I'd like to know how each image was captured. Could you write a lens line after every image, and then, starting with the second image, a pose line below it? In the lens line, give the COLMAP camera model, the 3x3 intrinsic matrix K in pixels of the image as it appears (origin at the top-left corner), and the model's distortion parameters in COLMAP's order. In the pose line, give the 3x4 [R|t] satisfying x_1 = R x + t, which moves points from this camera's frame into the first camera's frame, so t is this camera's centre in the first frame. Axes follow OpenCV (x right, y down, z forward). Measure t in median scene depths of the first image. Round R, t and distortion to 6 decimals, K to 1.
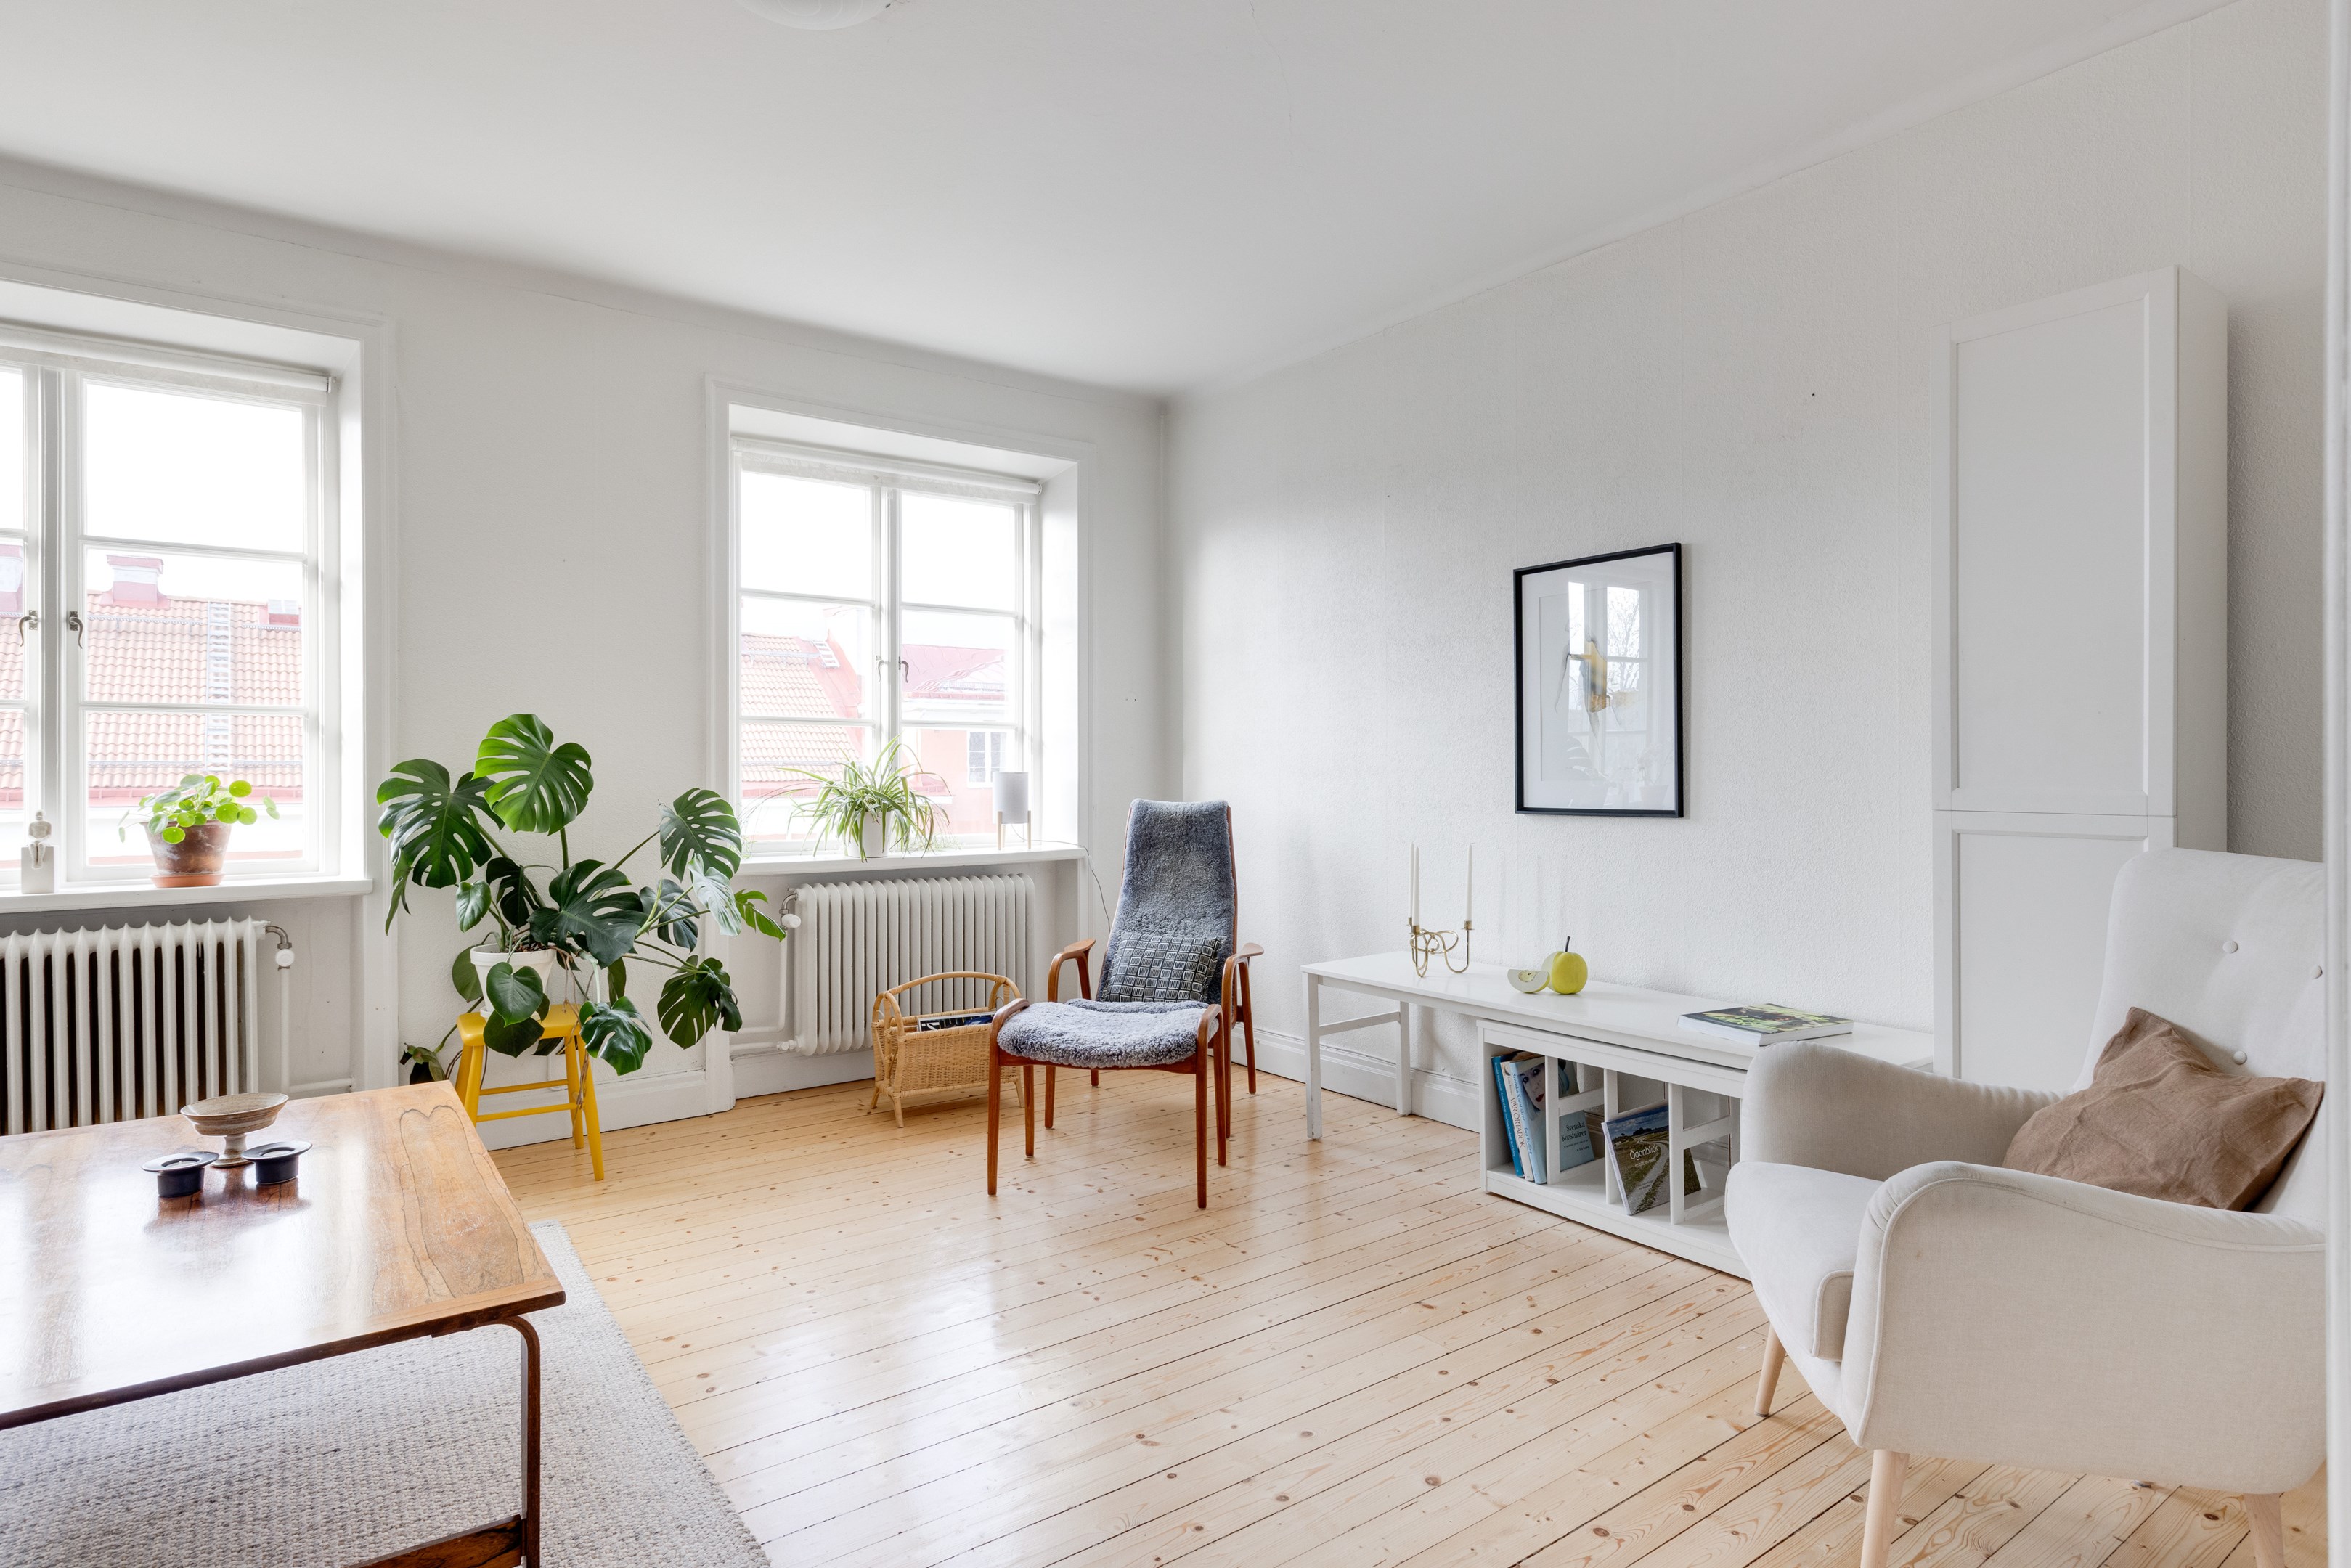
lens RADIAL K [[1243.9, 0, 1193.5], [0, 1243.9, 780.5], [0, 0, 1]] dist [0.013827, -0.002952]
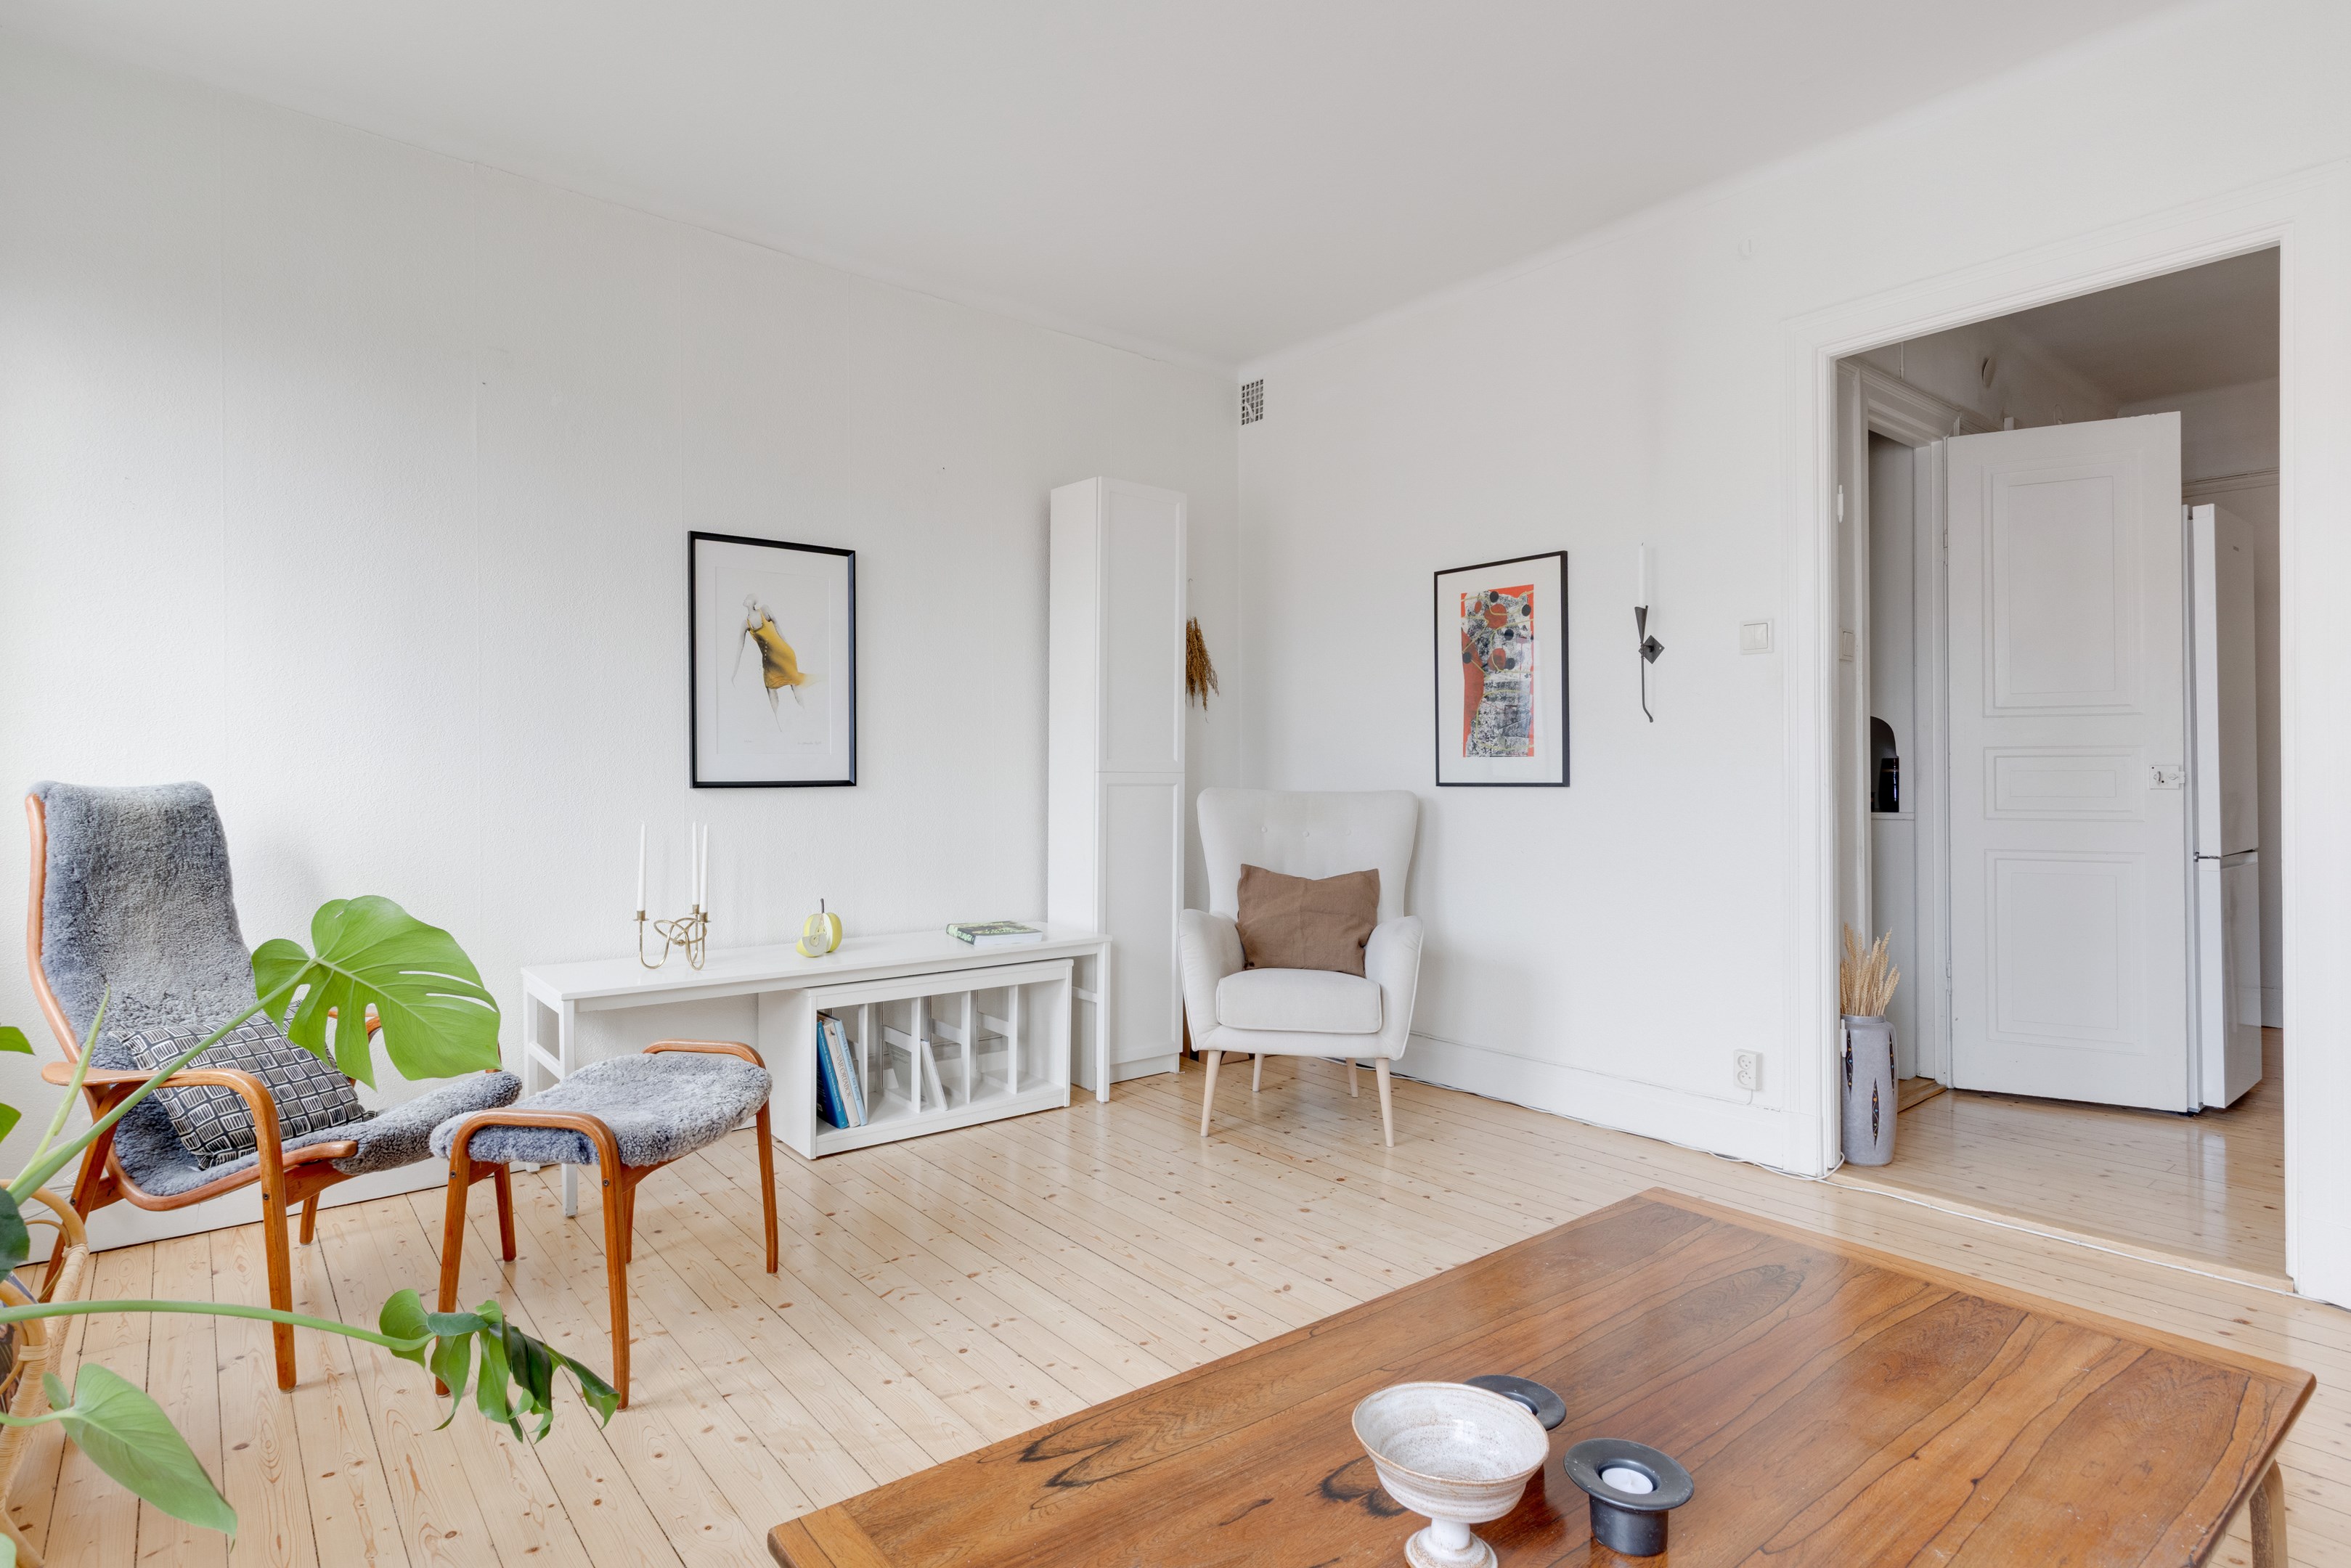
lens RADIAL K [[1250.6, 0, 1184.7], [0, 1250.6, 770.5], [0, 0, 1]] dist [-0.000890, 0.001746]
pose [[-0.047532, 0.005431, 0.998855, -0.806301], [0.011726, 0.999919, -0.004879, 0.024027], [-0.998801, 0.011481, -0.047592, 0.755606]]
